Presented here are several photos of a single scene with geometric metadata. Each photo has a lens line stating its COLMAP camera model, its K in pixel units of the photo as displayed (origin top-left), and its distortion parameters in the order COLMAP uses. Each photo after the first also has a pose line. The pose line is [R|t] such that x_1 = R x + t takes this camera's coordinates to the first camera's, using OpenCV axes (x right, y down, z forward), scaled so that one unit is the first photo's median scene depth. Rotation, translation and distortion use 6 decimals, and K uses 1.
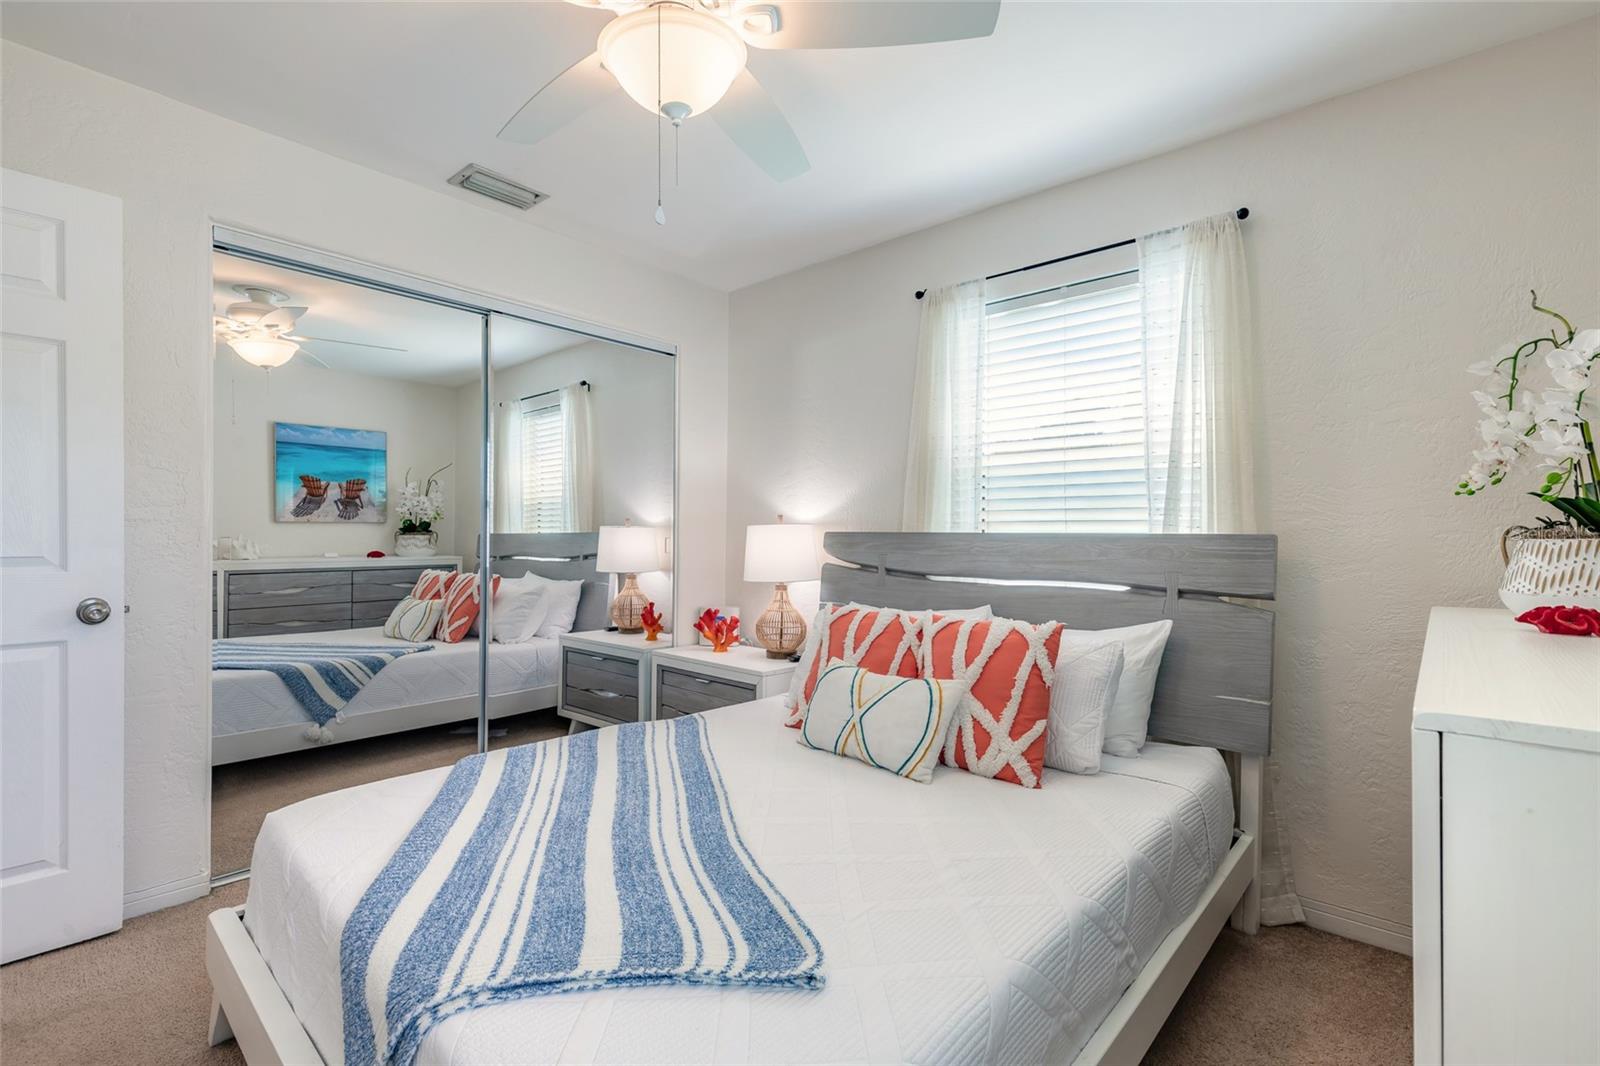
lens RADIAL K [[721.3, 0, 797.1], [0, 721.3, 533.1], [0, 0, 1]] dist [0.010847, -0.002750]
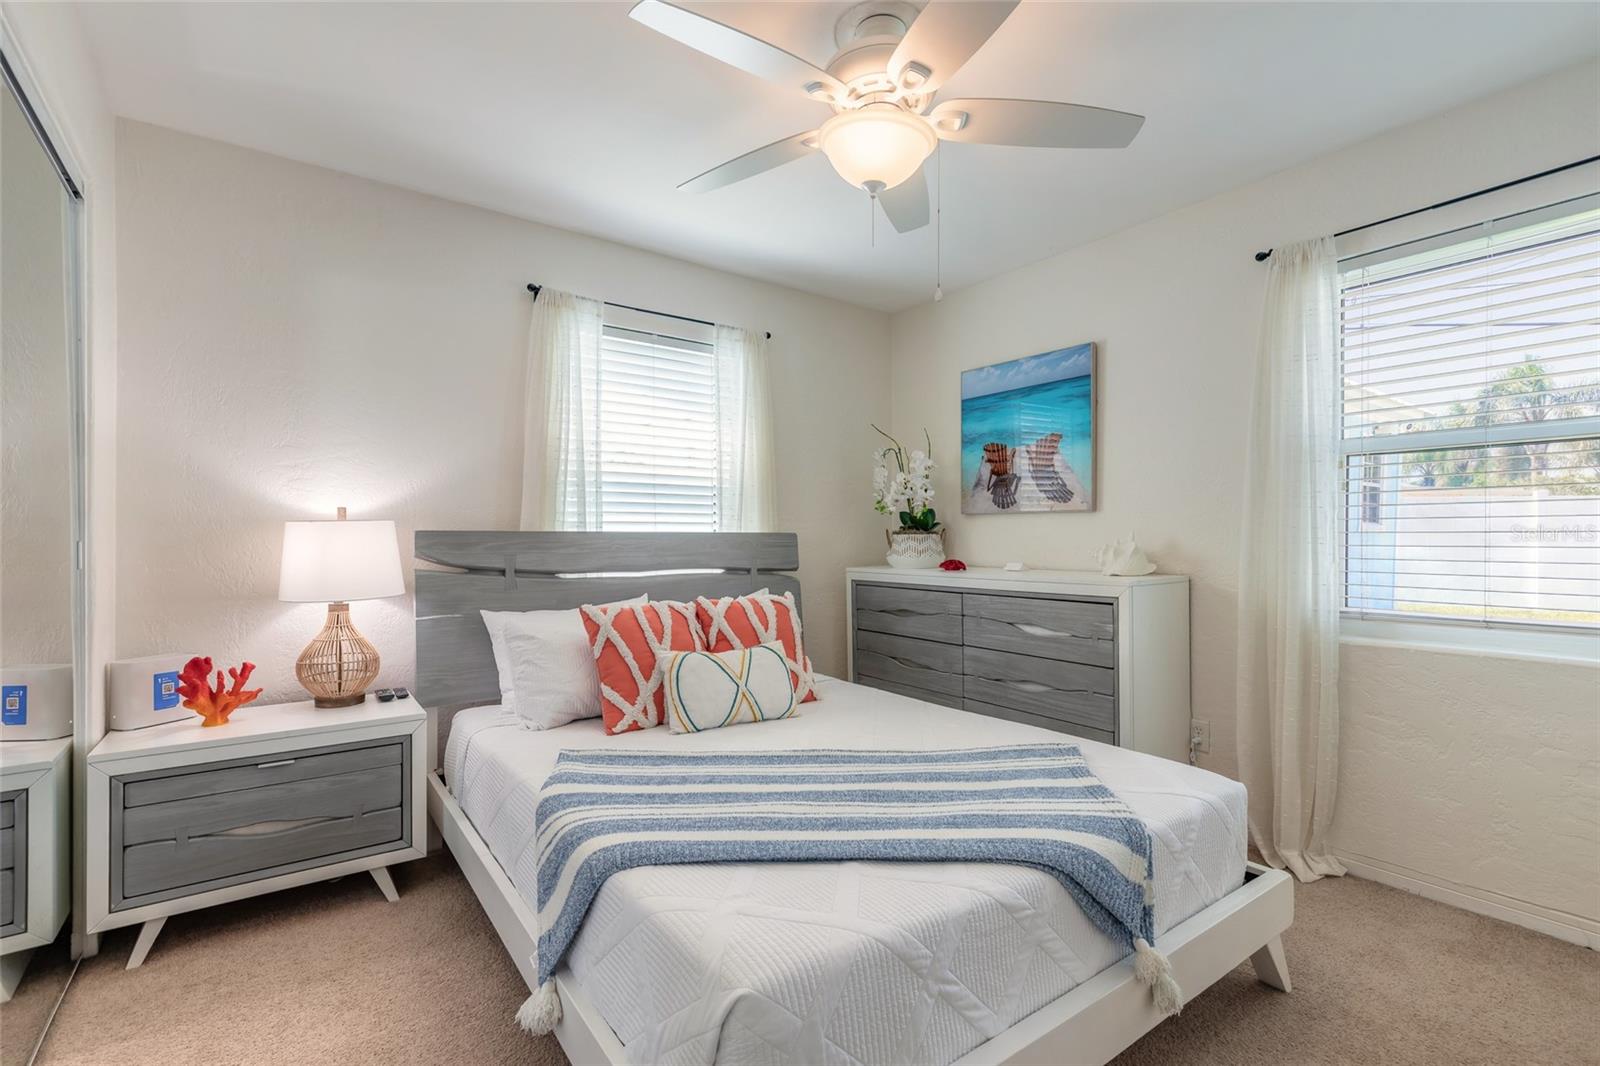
lens RADIAL K [[721.3, 0, 794.8], [0, 721.3, 532.5], [0, 0, 1]] dist [0.010847, -0.002750]
pose [[0.201785, 0.001630, 0.979429, -0.813125], [0.002667, 0.999994, -0.002213, 0.004079], [-0.979426, 0.003059, 0.201779, 0.520879]]
